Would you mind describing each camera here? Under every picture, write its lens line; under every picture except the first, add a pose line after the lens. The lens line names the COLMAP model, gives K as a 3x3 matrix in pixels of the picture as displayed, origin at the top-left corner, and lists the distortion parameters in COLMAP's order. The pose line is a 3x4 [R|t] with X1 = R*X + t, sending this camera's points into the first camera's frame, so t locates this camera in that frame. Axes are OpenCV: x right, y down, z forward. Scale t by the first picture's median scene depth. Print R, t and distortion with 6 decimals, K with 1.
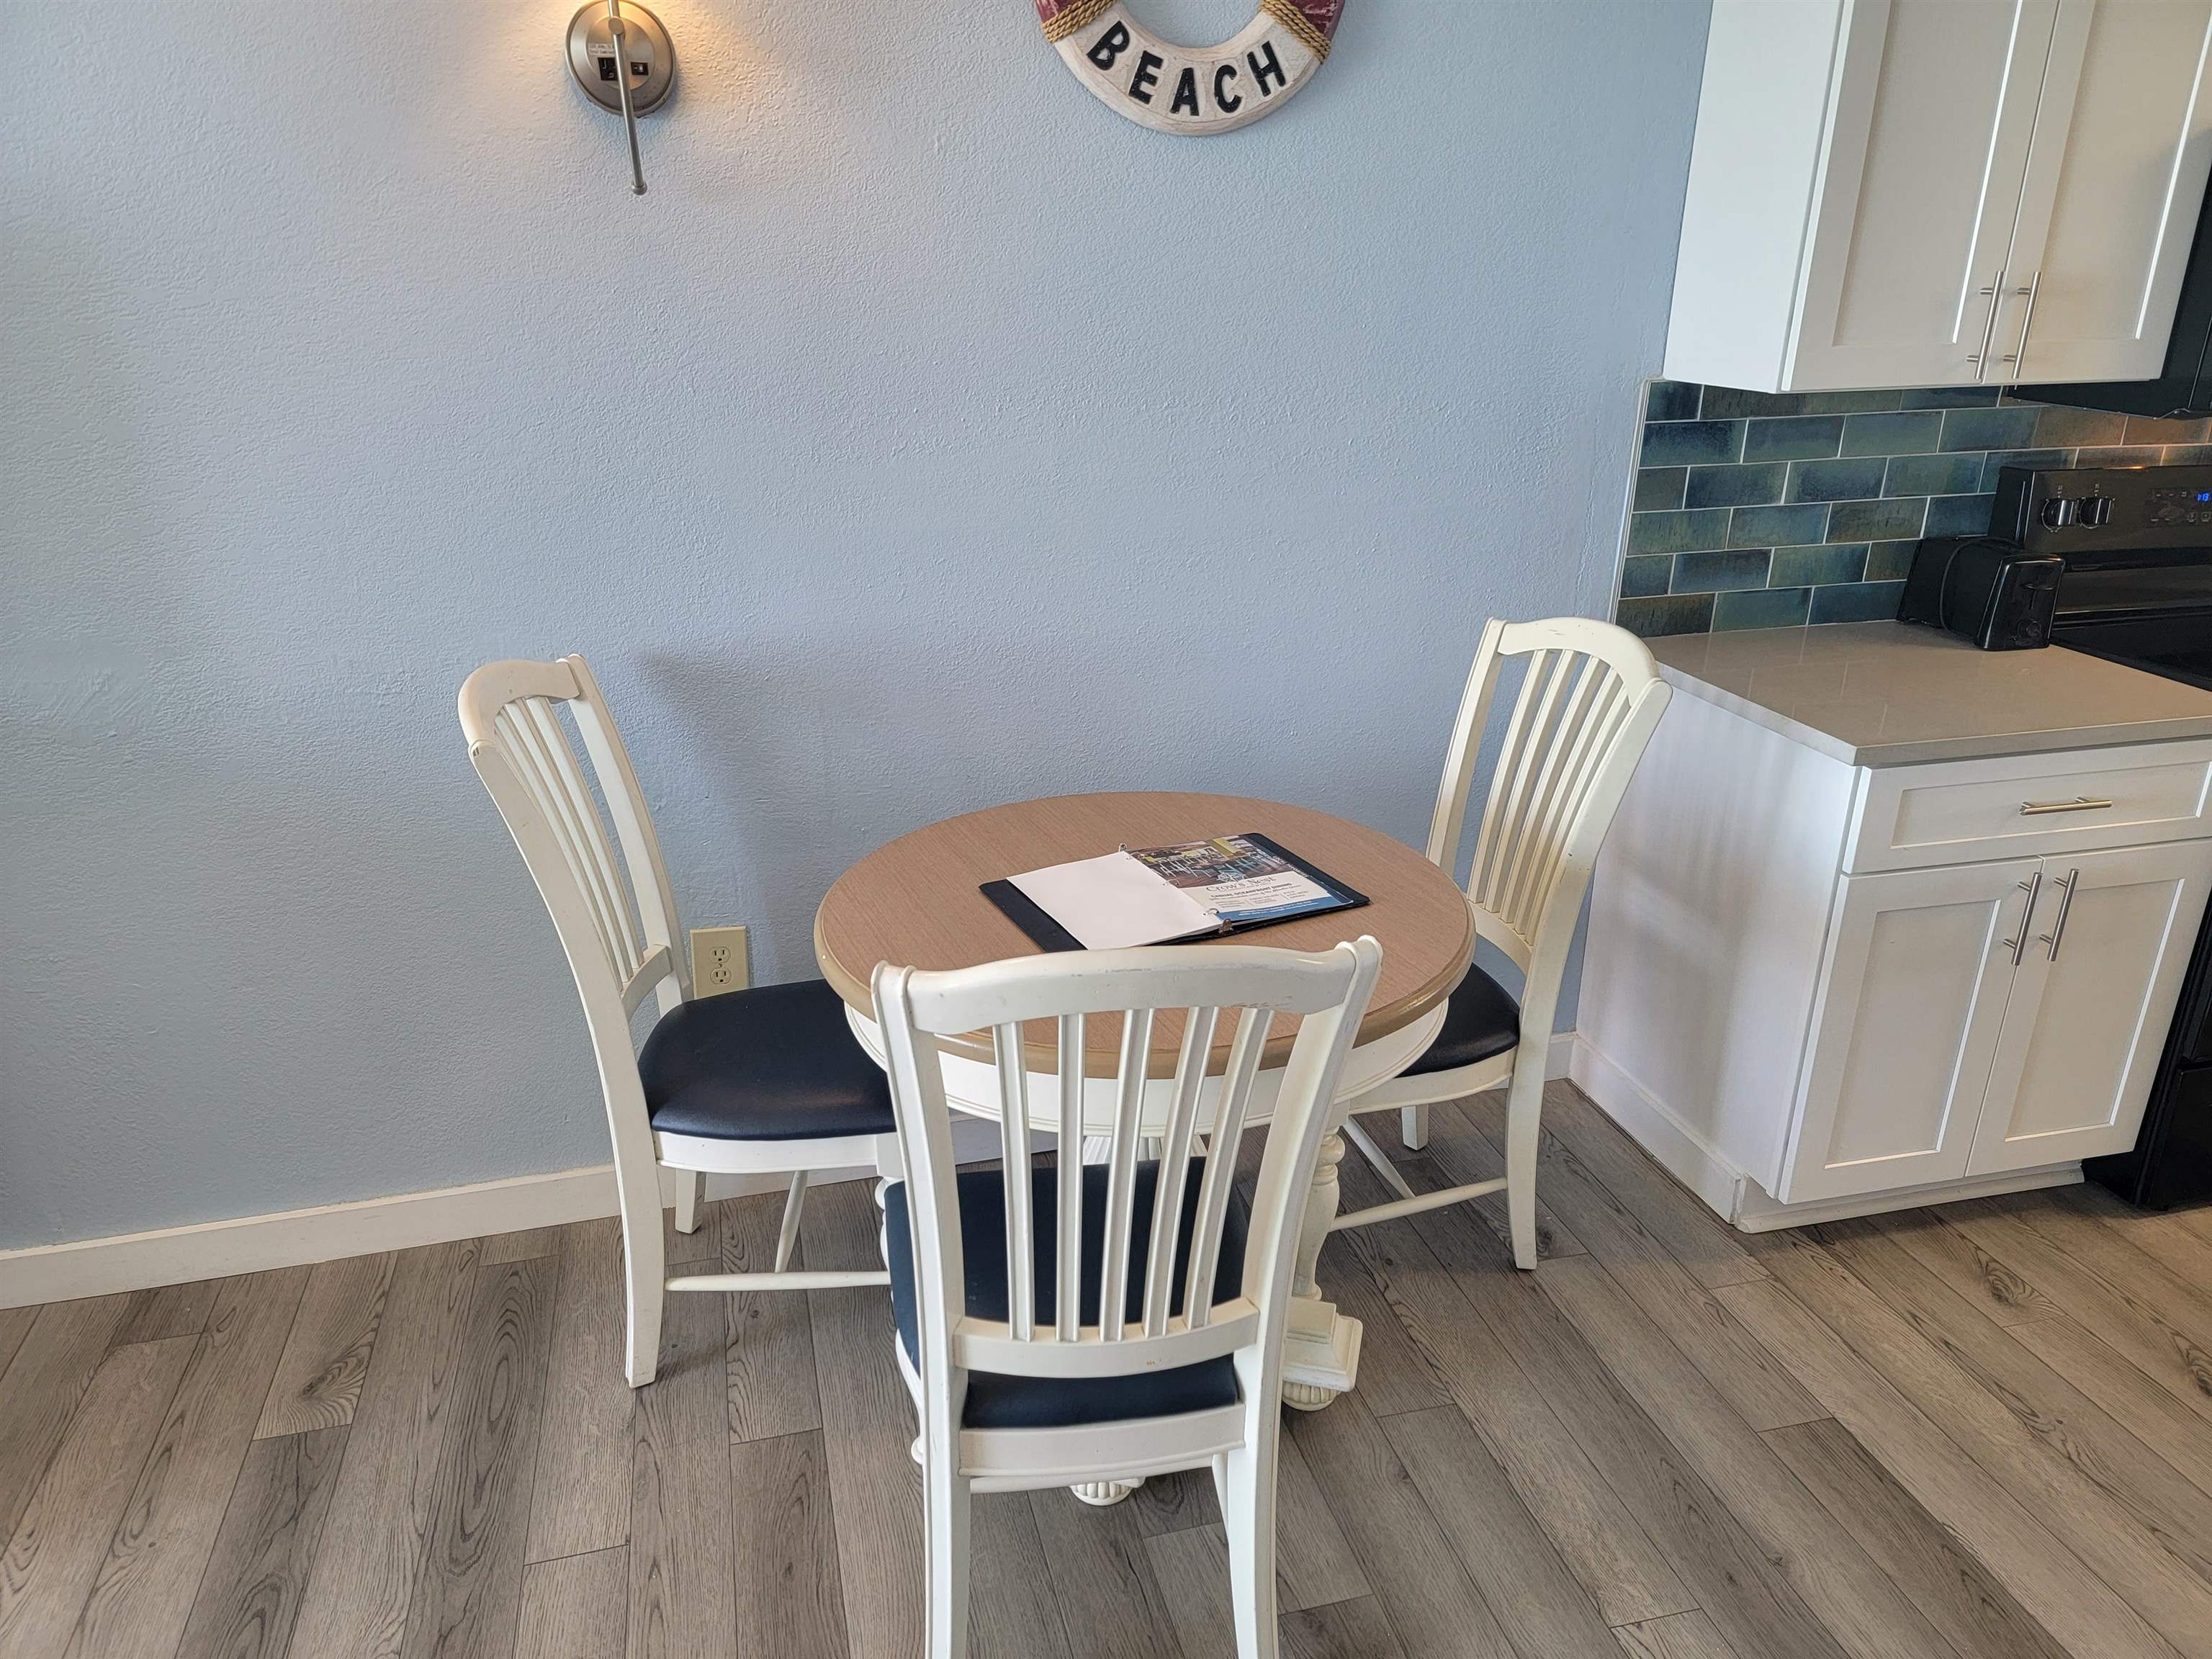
lens RADIAL K [[1536.2, 0, 1105.6], [0, 1536.2, 851.9], [0, 0, 1]] dist [0.069221, -0.046937]
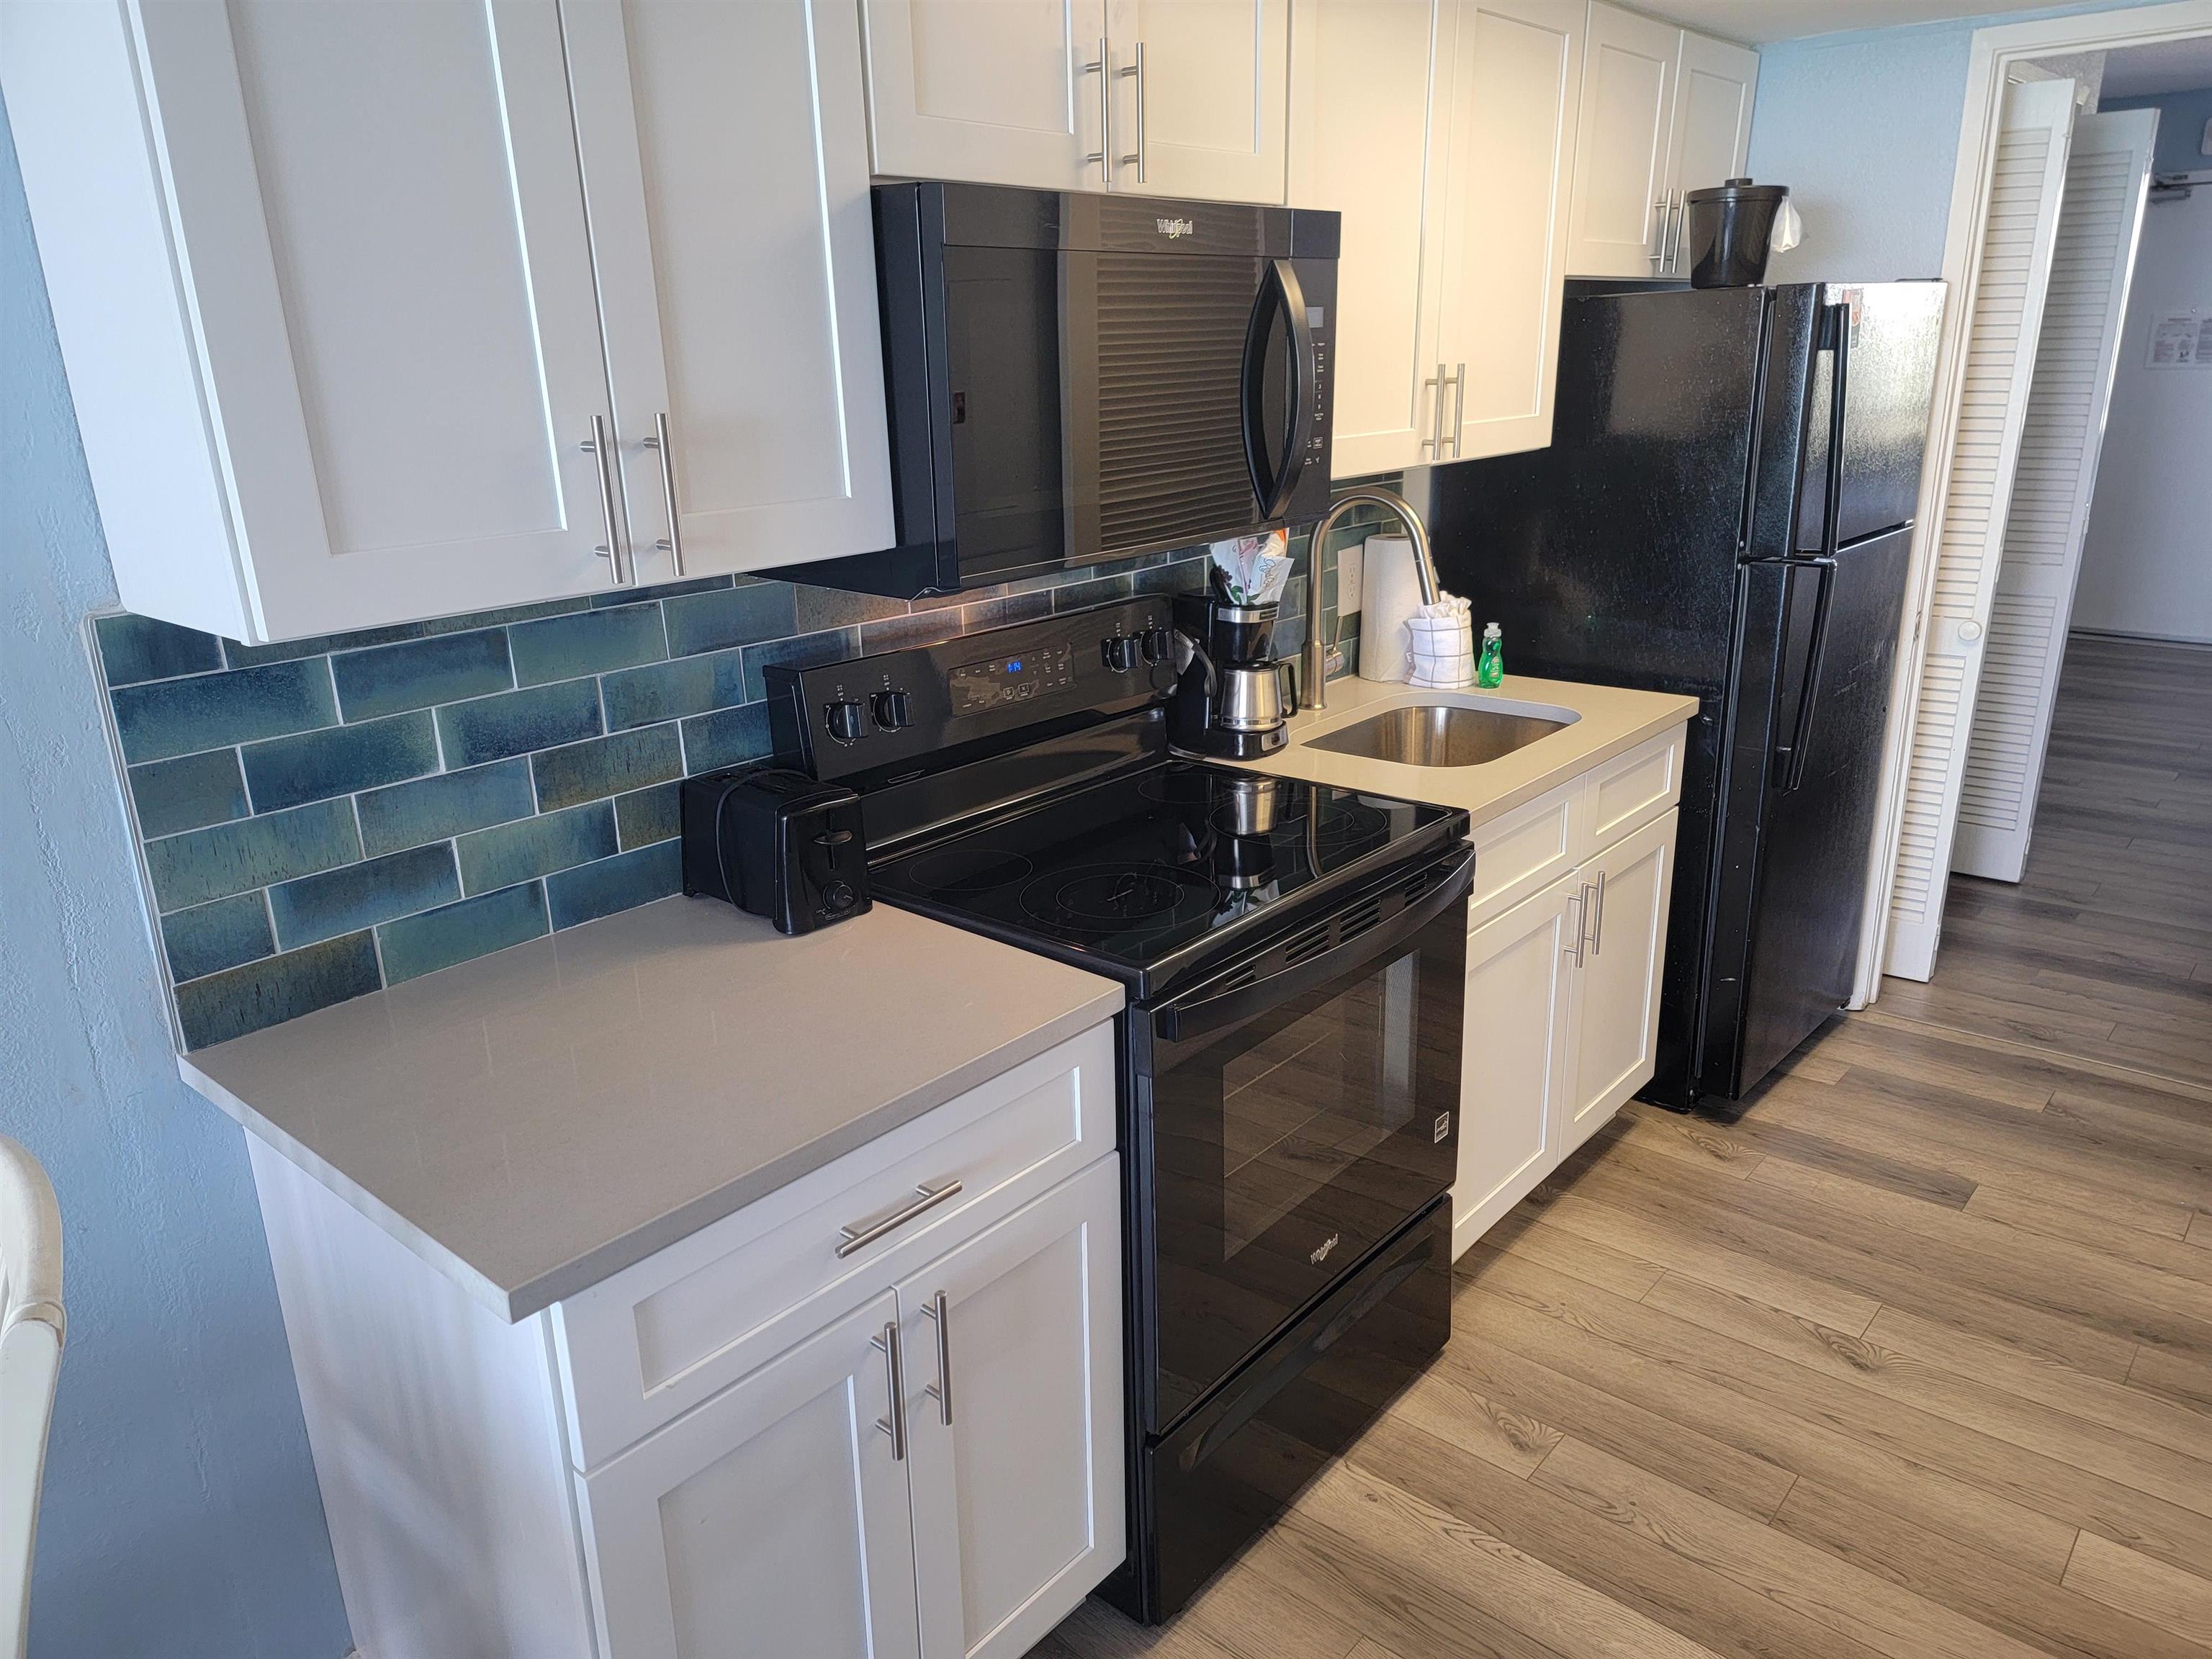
lens RADIAL K [[1536.2, 0, 1113.6], [0, 1536.2, 841.2], [0, 0, 1]] dist [0.069221, -0.046937]
pose [[0.825216, -0.199736, 0.528322, 0.383721], [0.231311, 0.972858, 0.006499, -0.164943], [-0.515280, 0.116843, 0.849019, 0.399027]]
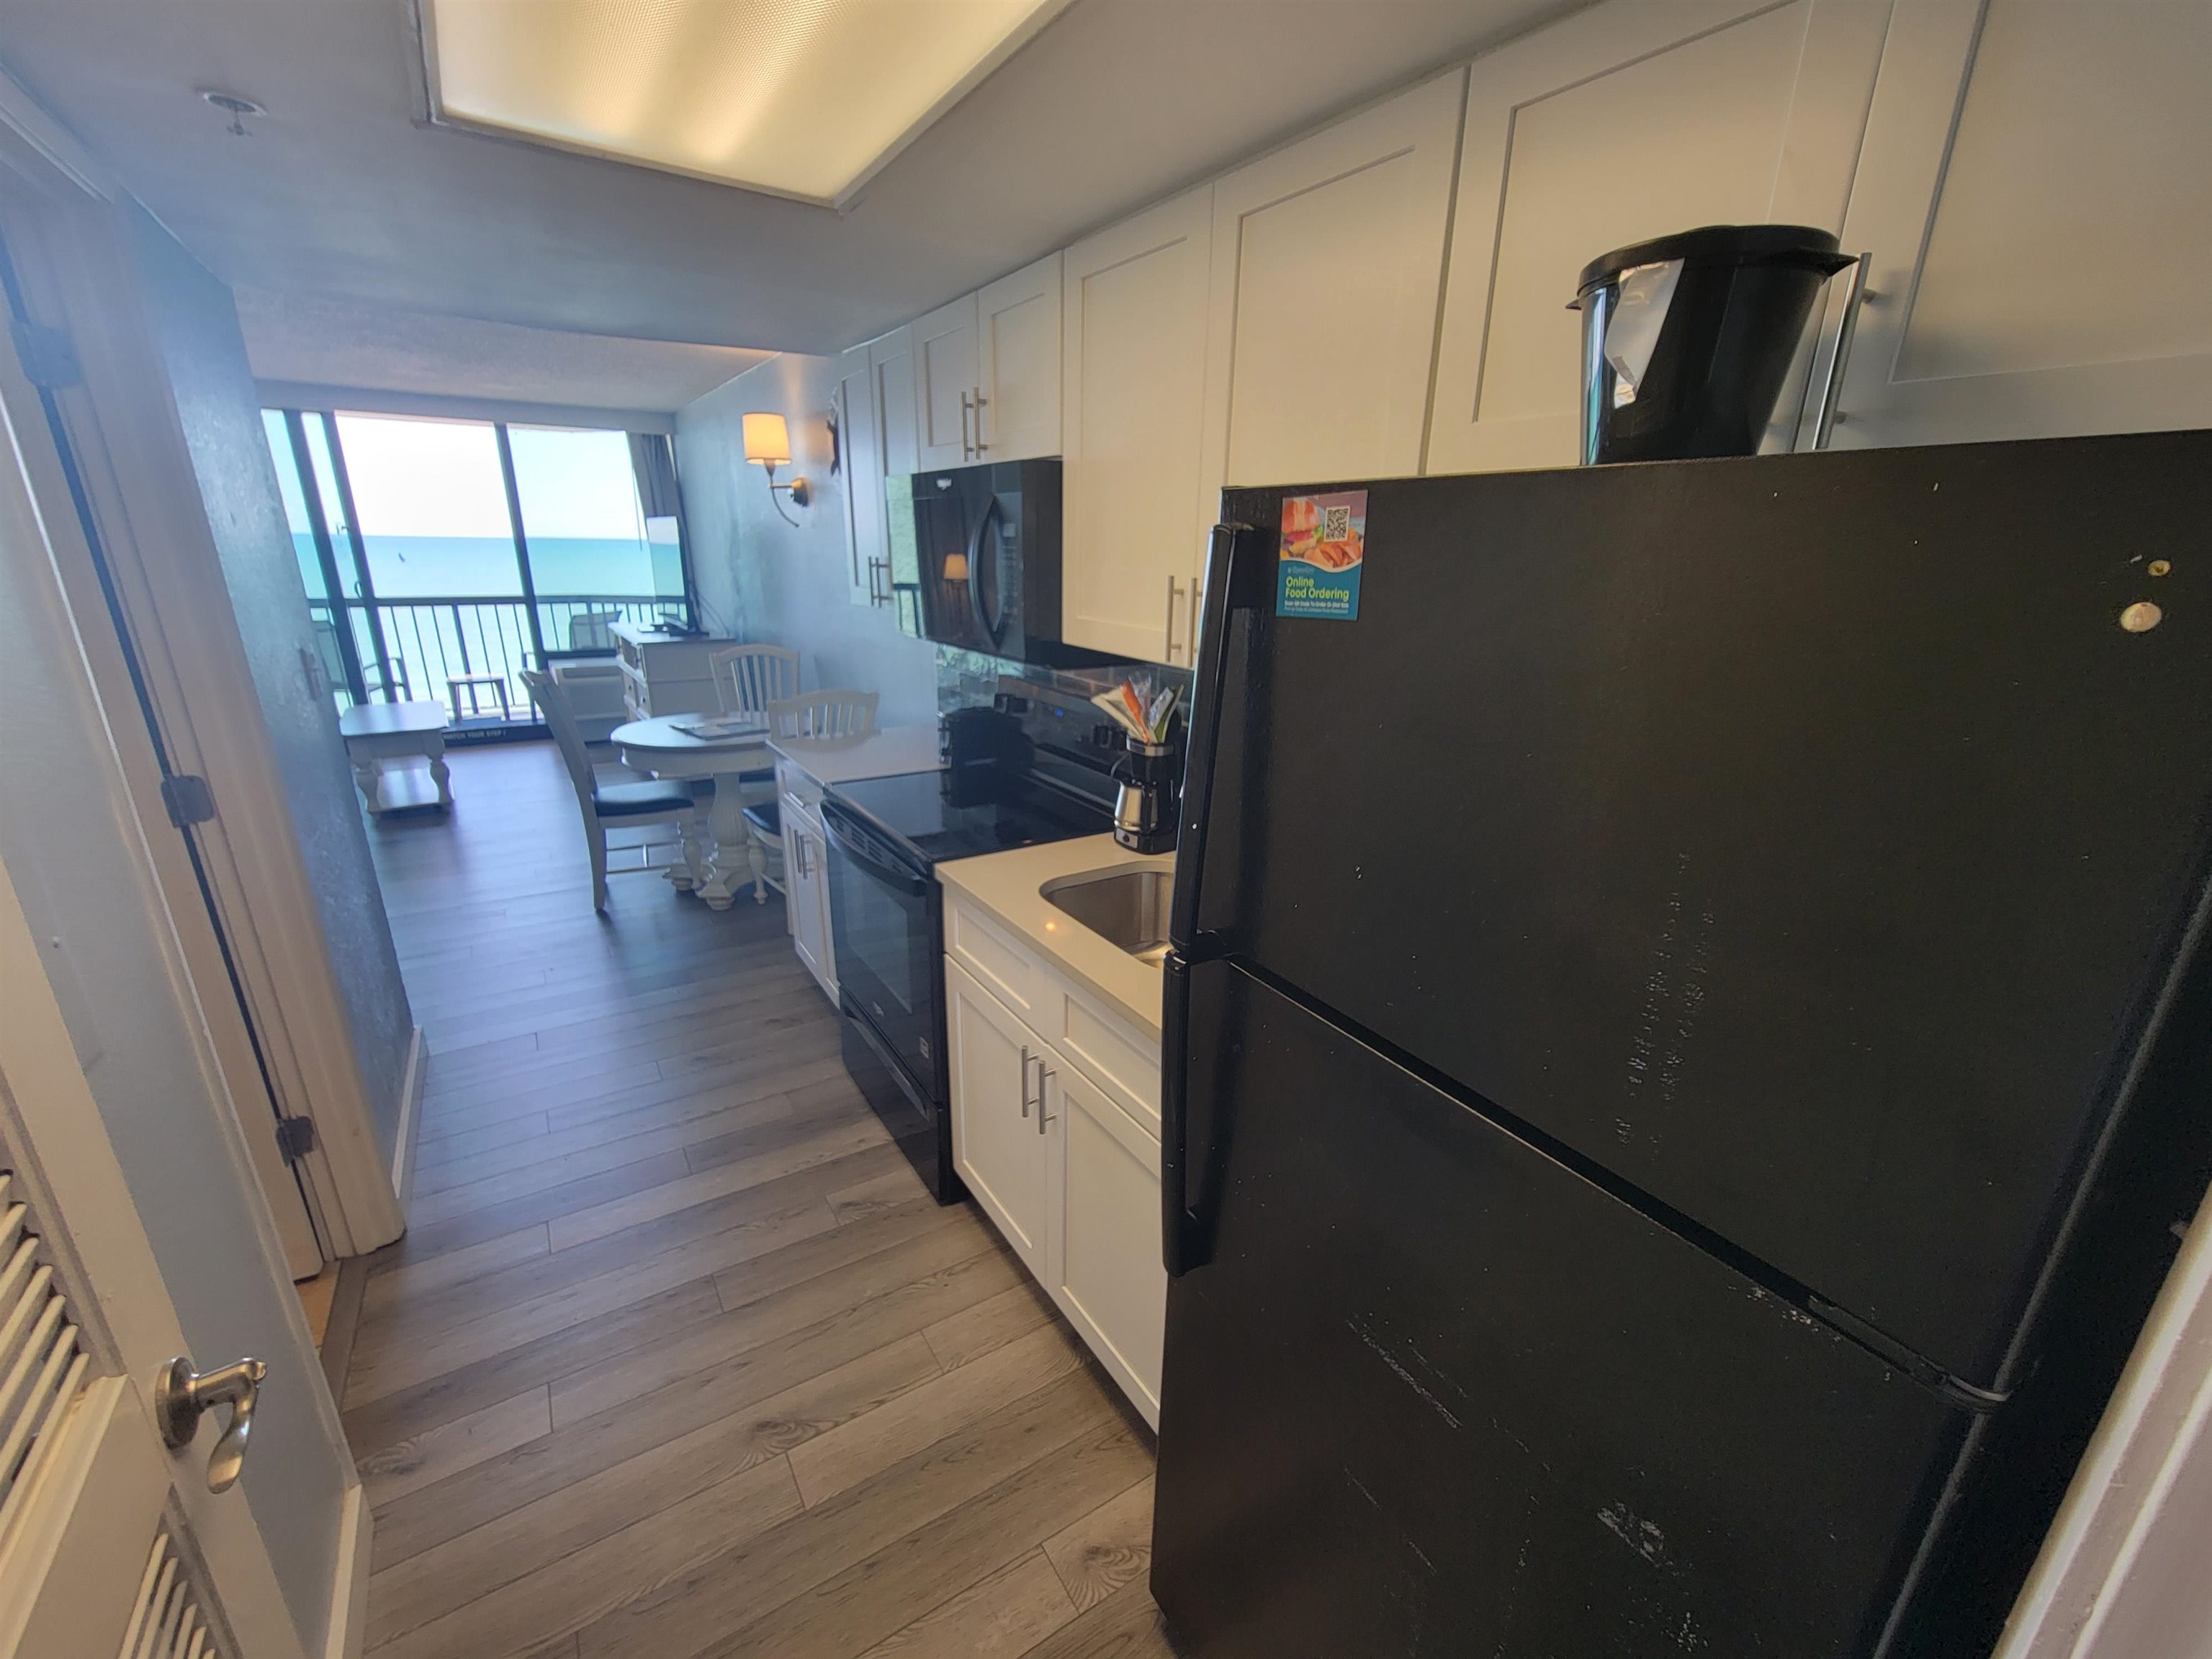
lens RADIAL K [[905.2, 0, 1082.5], [0, 905.2, 840.0], [0, 0, 1]] dist [-0.006923, 0.002871]
pose [[0.290612, 0.286559, -0.912923, 1.879088], [-0.354131, 0.918562, 0.175598, -0.339100], [0.888896, 0.272264, 0.368424, 0.910572]]
